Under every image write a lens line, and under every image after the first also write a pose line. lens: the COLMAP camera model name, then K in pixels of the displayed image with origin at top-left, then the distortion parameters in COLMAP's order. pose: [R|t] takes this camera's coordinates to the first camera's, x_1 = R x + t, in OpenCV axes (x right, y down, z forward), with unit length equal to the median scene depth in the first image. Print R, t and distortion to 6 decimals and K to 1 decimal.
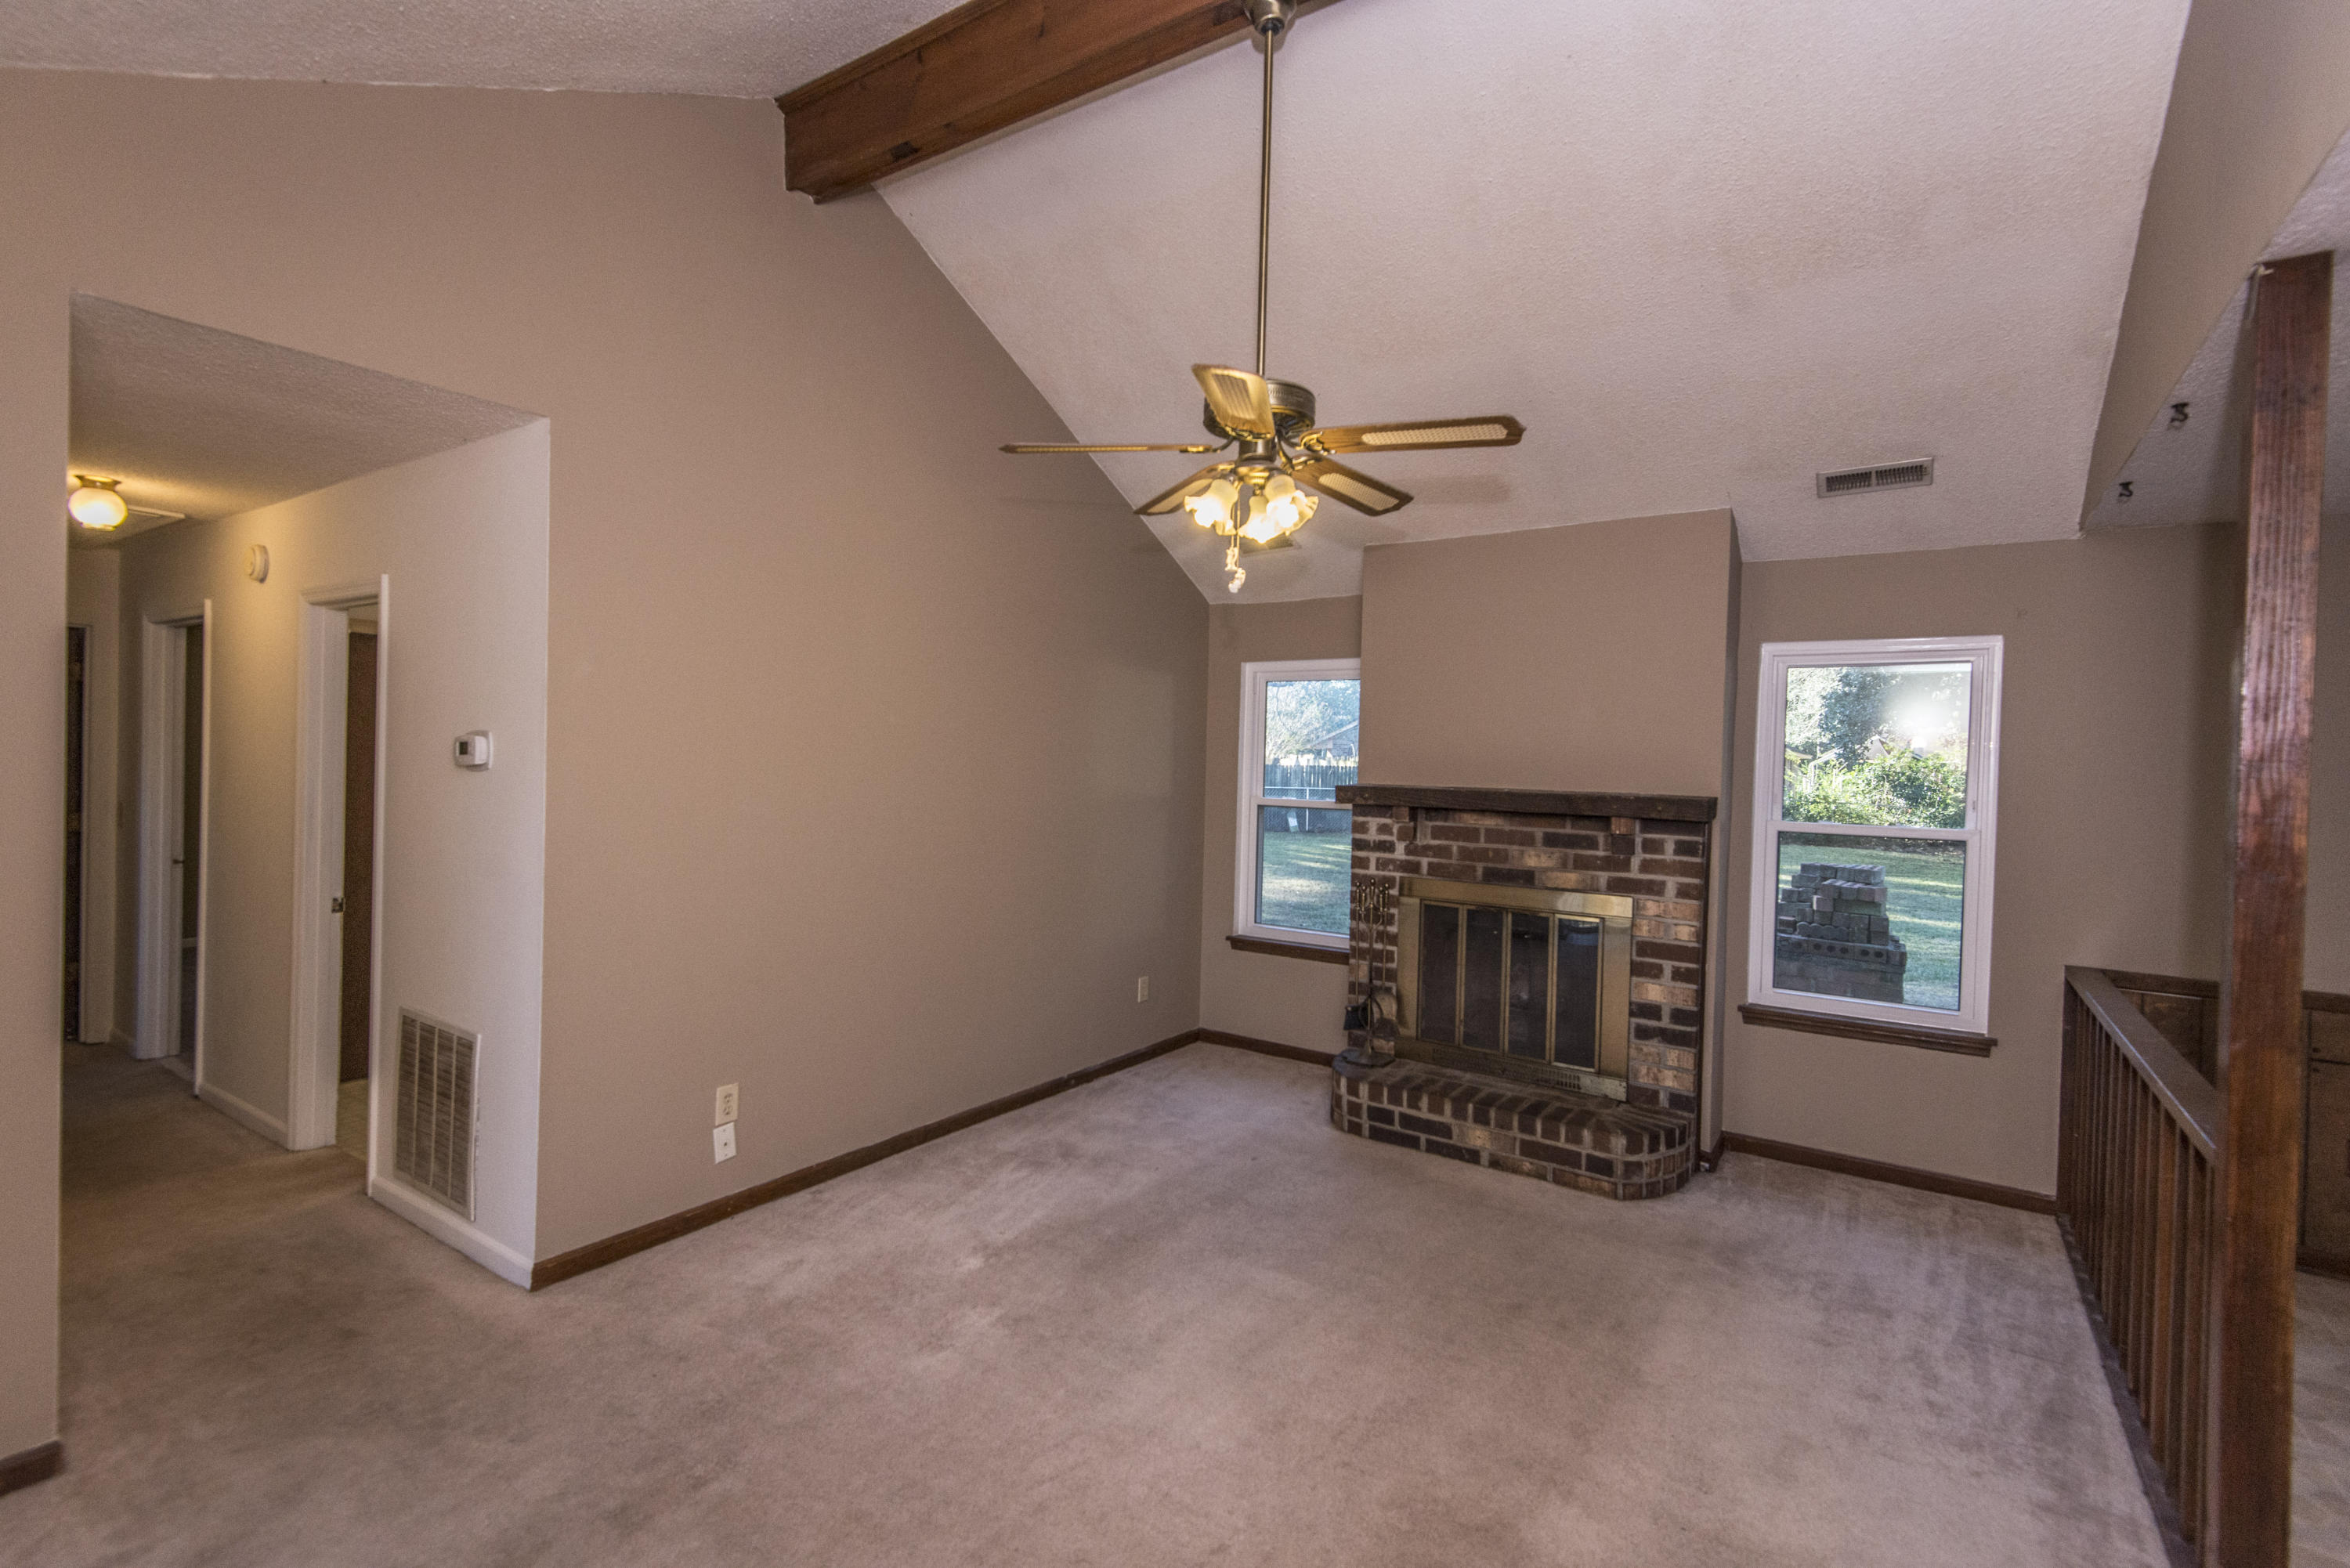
lens RADIAL K [[1065.4, 0, 1163.9], [0, 1065.4, 781.5], [0, 0, 1]] dist [0.018461, -0.011790]
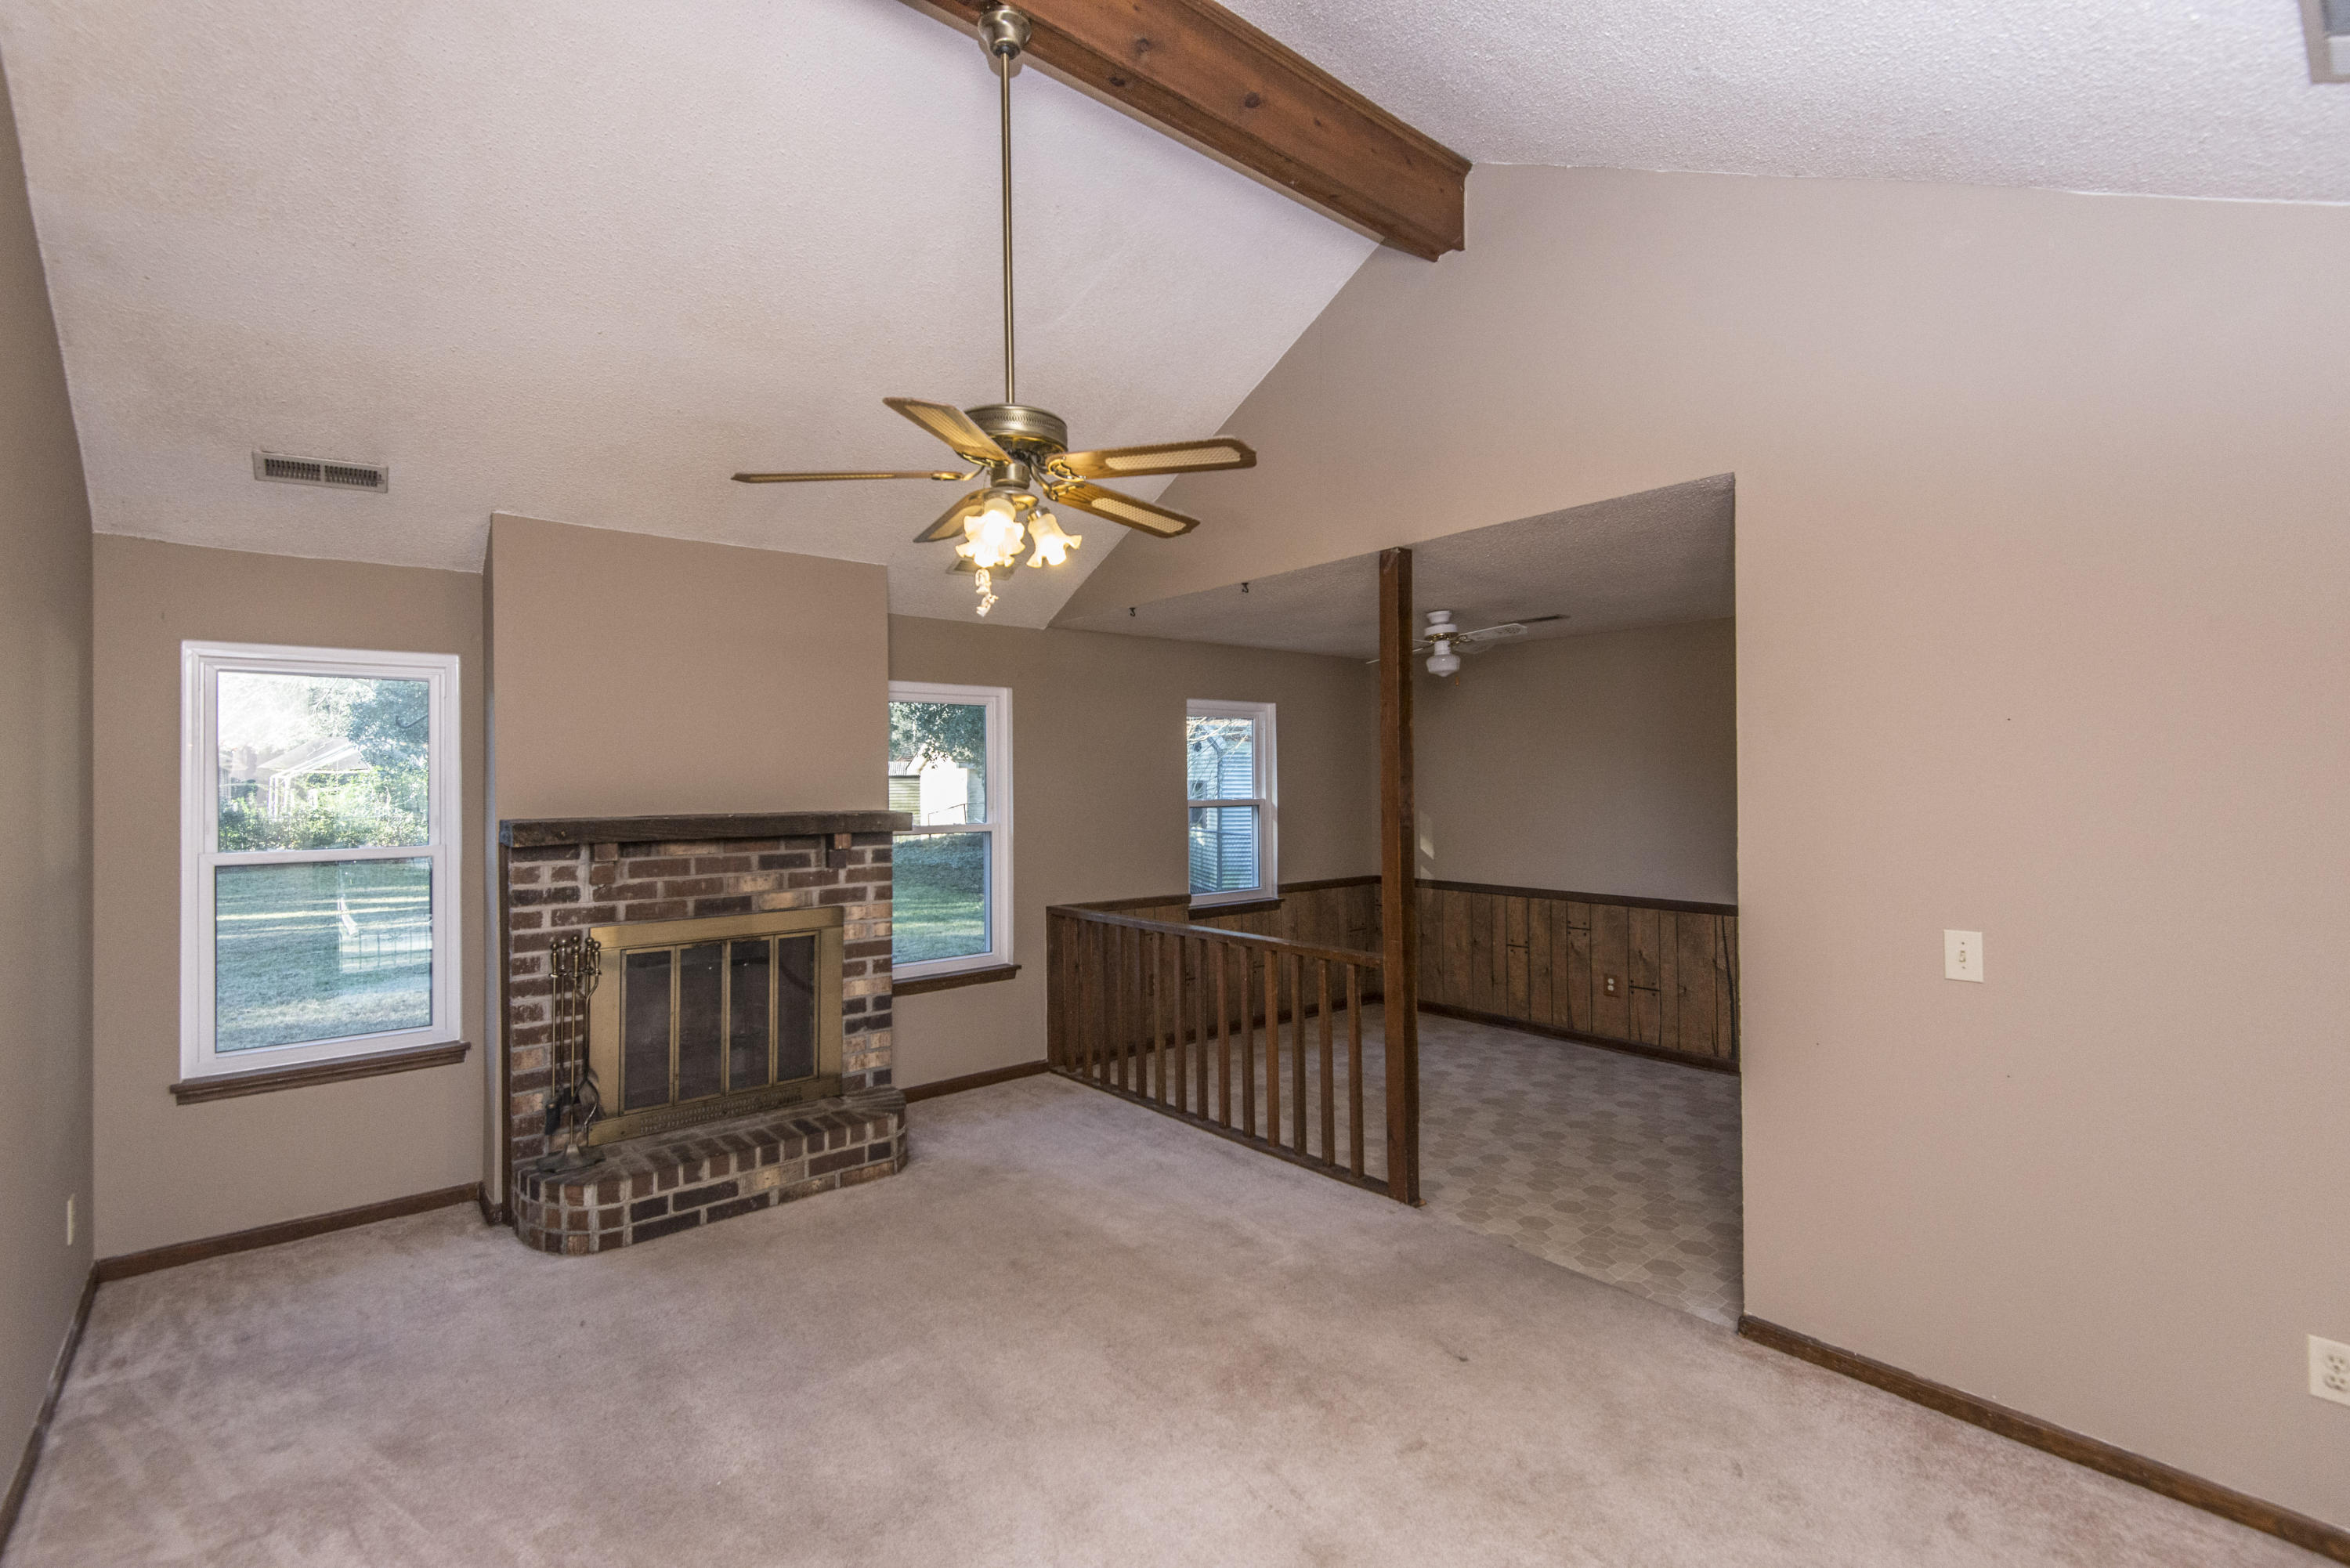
lens RADIAL K [[1065.4, 0, 1170.0], [0, 1065.4, 767.0], [0, 0, 1]] dist [0.018461, -0.011790]
pose [[0.252390, -0.015551, 0.967501, -0.520219], [0.036107, 0.999326, 0.006643, -0.028274], [-0.966952, 0.033257, 0.252781, 0.384491]]
